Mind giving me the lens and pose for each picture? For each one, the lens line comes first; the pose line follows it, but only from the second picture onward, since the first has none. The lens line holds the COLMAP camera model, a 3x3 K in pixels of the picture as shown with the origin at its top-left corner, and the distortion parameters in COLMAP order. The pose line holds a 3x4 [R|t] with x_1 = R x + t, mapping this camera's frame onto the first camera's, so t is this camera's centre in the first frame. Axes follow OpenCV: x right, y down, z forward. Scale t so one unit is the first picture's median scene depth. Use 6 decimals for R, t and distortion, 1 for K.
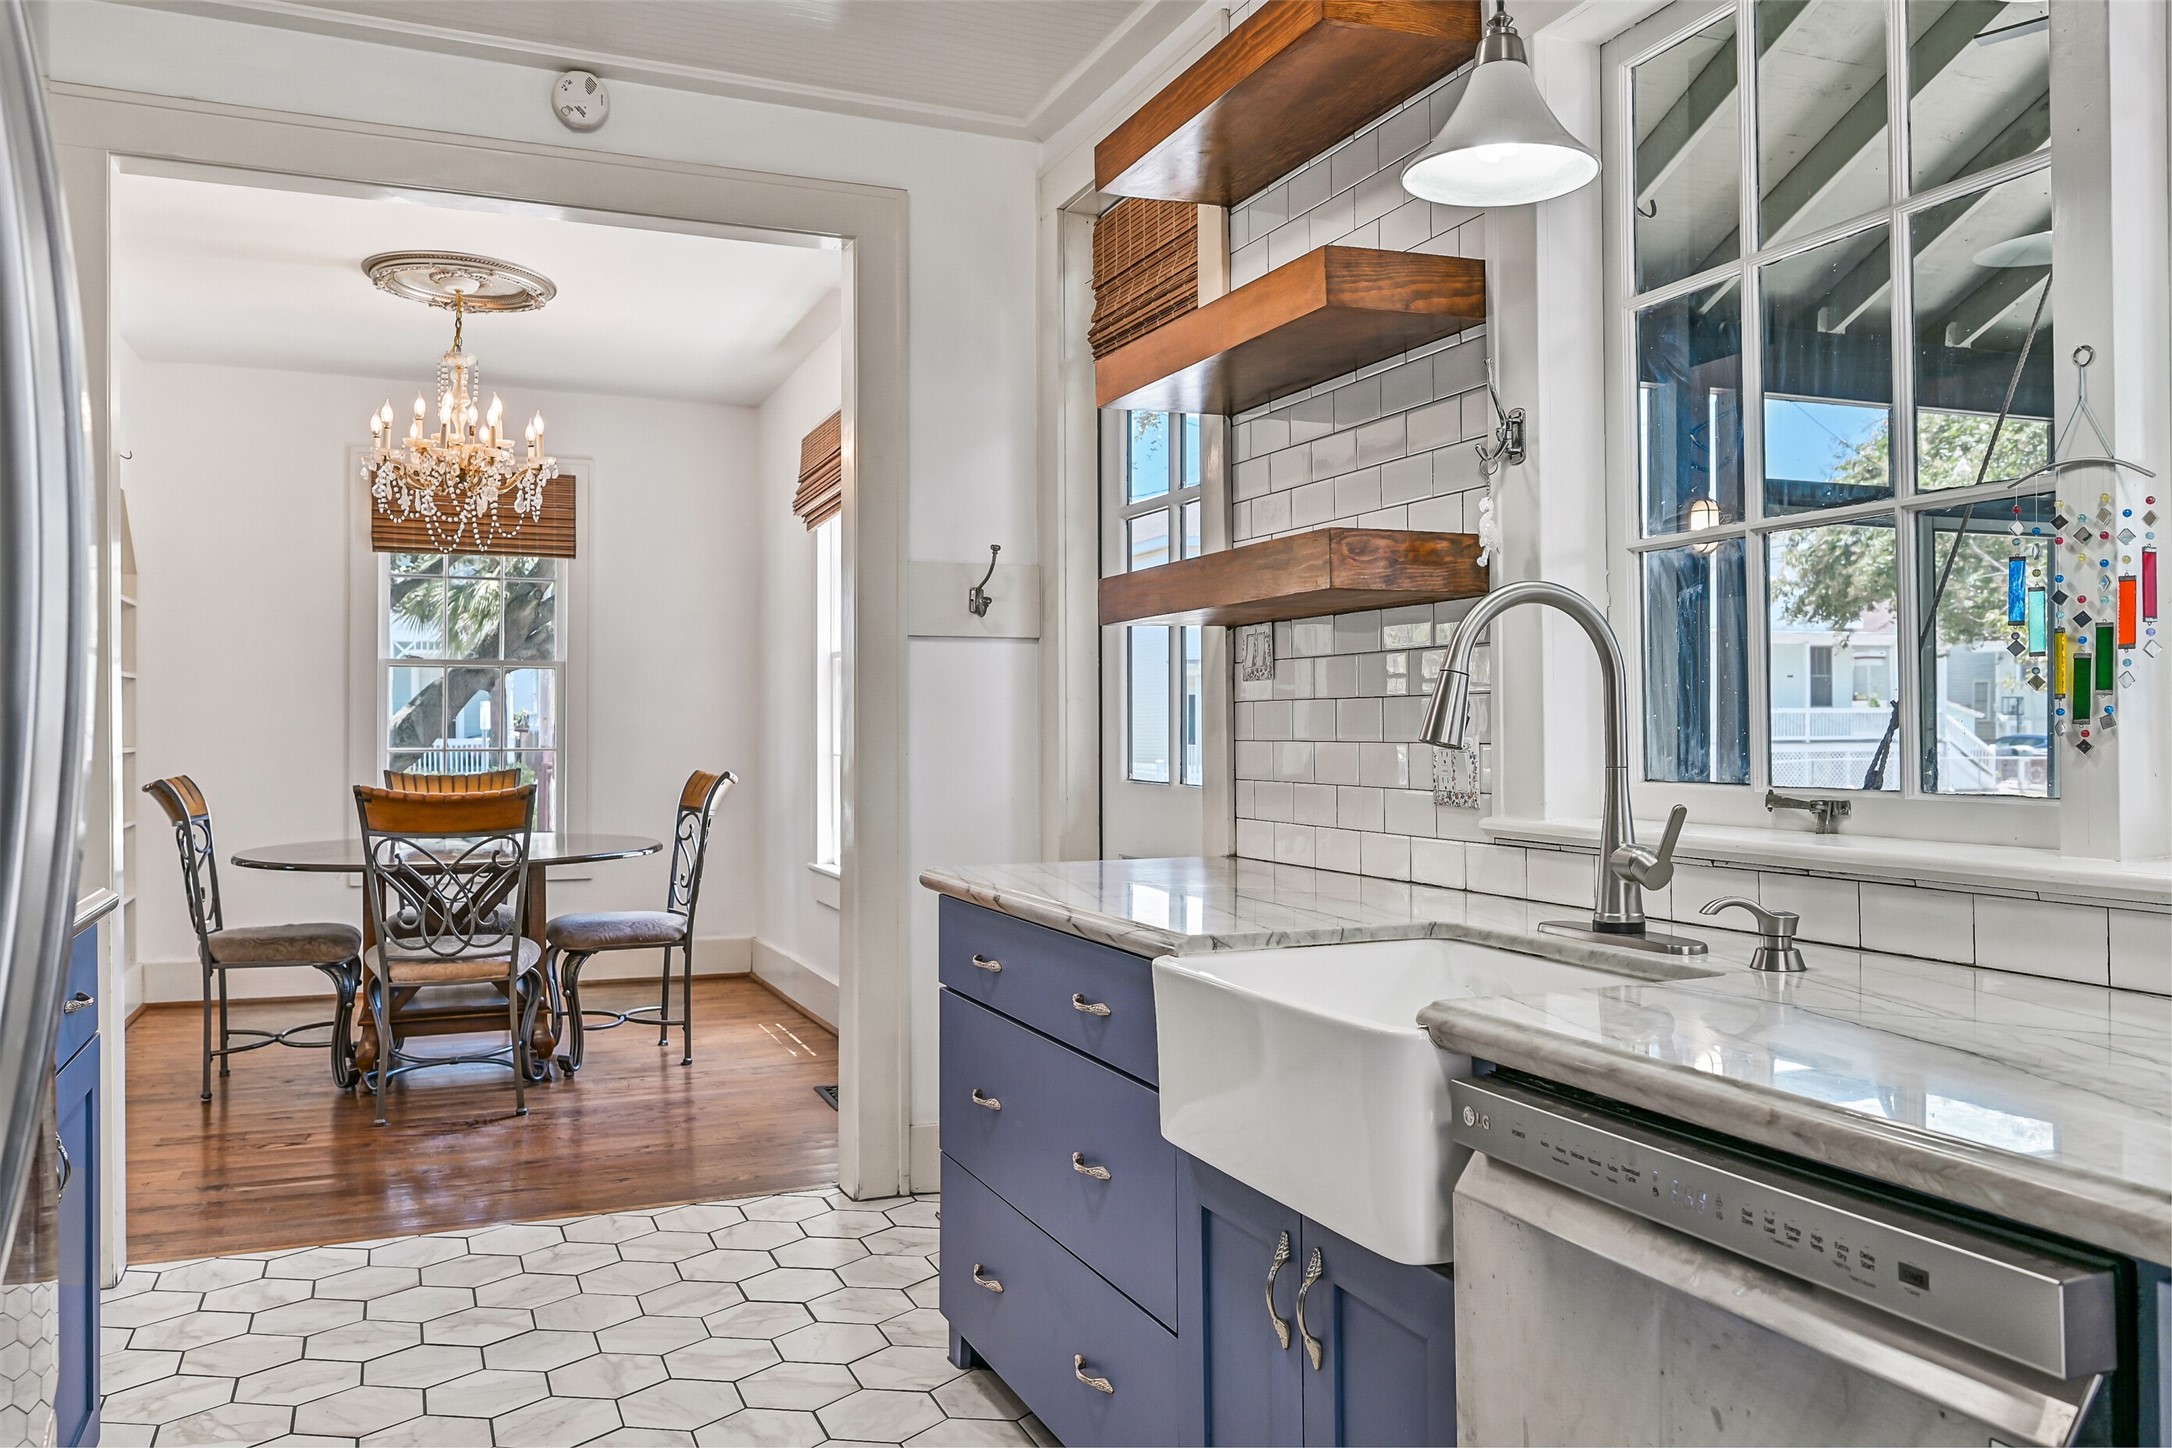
lens RADIAL K [[1664.1, 0, 1087.2], [0, 1664.1, 716.8], [0, 0, 1]] dist [0.015004, 0.005735]
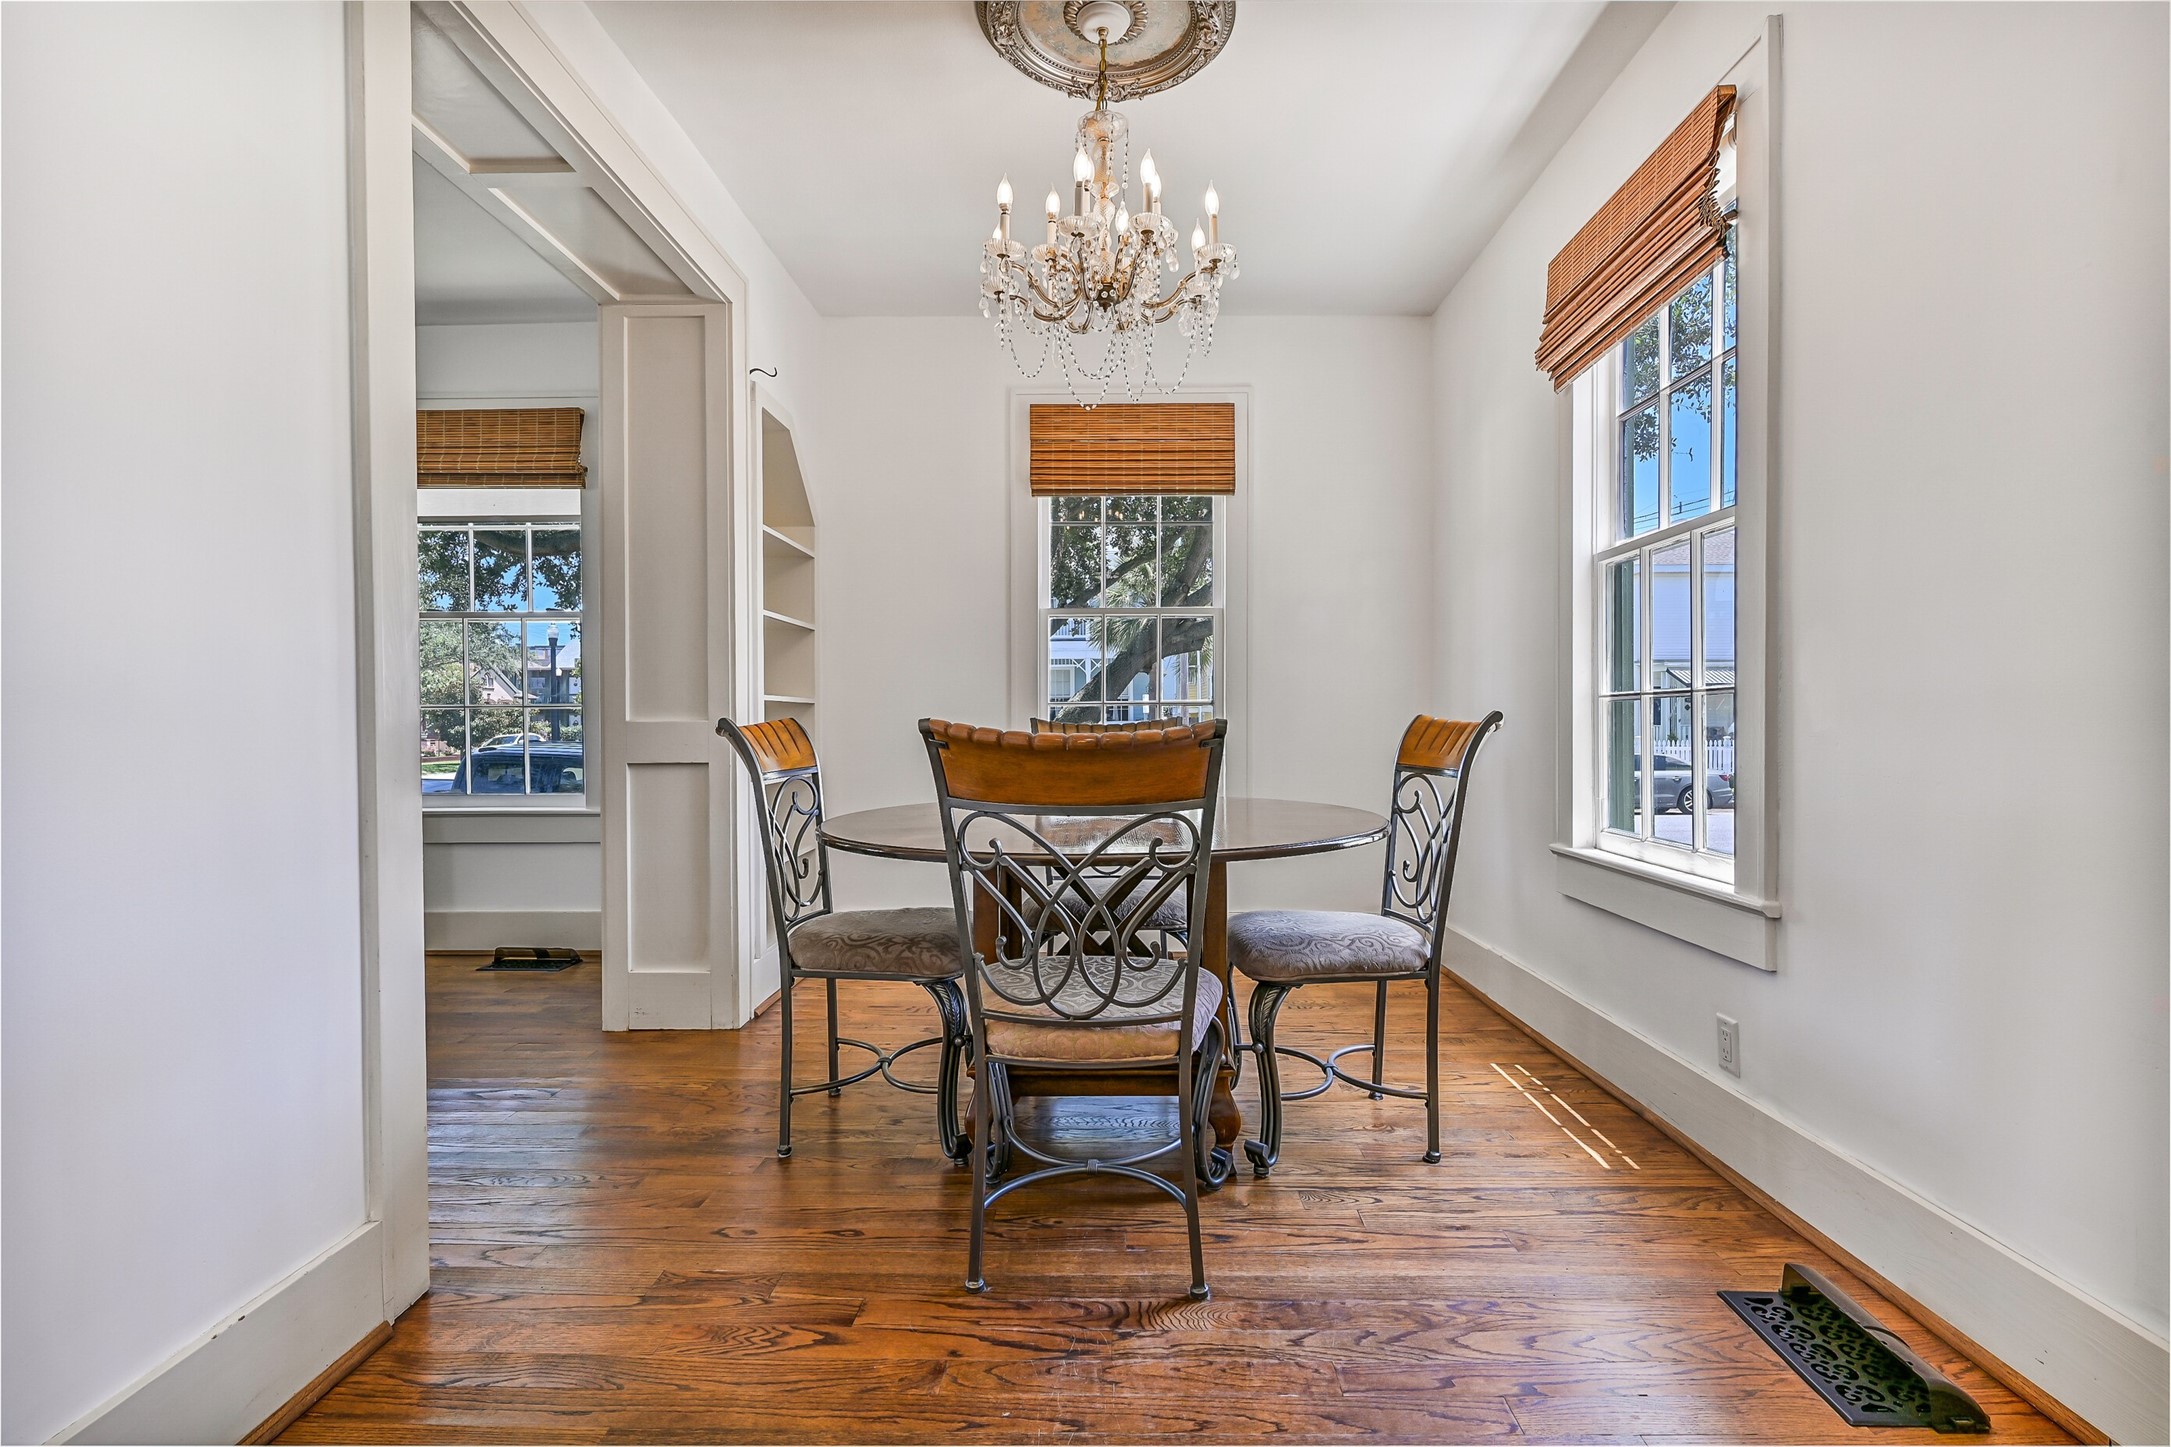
lens RADIAL K [[1038.2, 0, 1089.6], [0, 1038.2, 725.8], [0, 0, 1]] dist [-0.004724, -0.000092]
pose [[0.920135, -0.000616, -0.391600, -0.222374], [0.005921, 0.999906, 0.012340, 0.035619], [0.391556, -0.013673, 0.920053, 0.625995]]
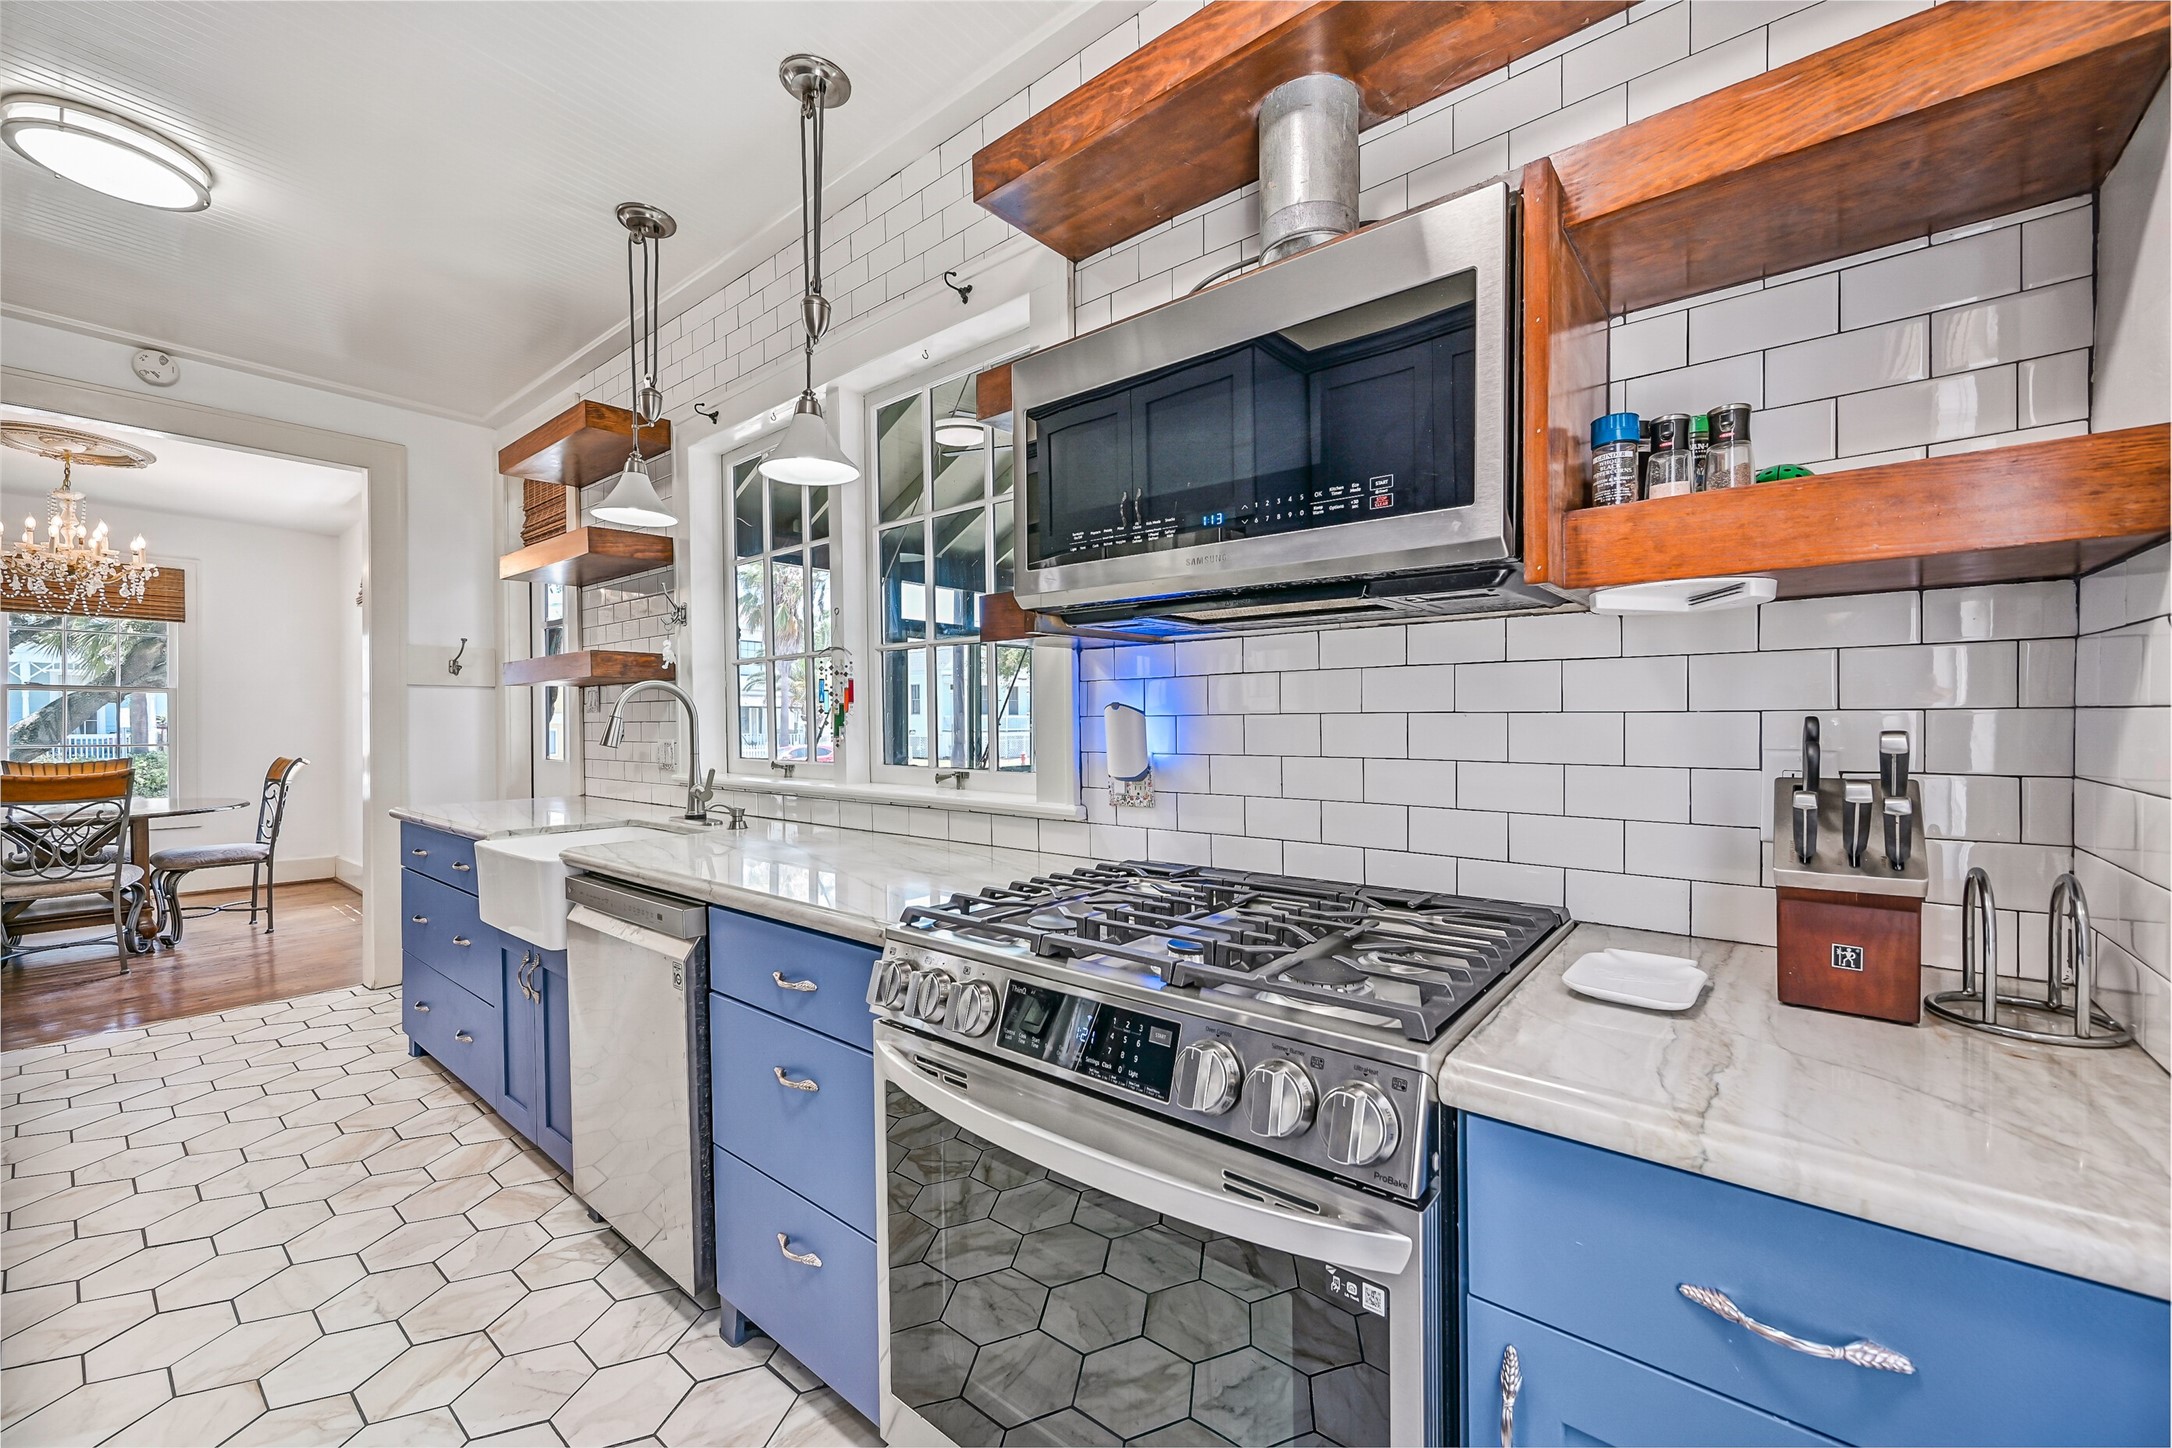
lens RADIAL K [[847.2, 0, 1091.1], [0, 847.2, 728.4], [0, 0, 1]] dist [-0.000823, 0.000194]
pose [[0.877441, -0.003298, 0.479674, 0.083616], [-0.002073, 0.999941, 0.010666, -0.008684], [-0.479681, -0.010353, 0.877382, -0.154213]]
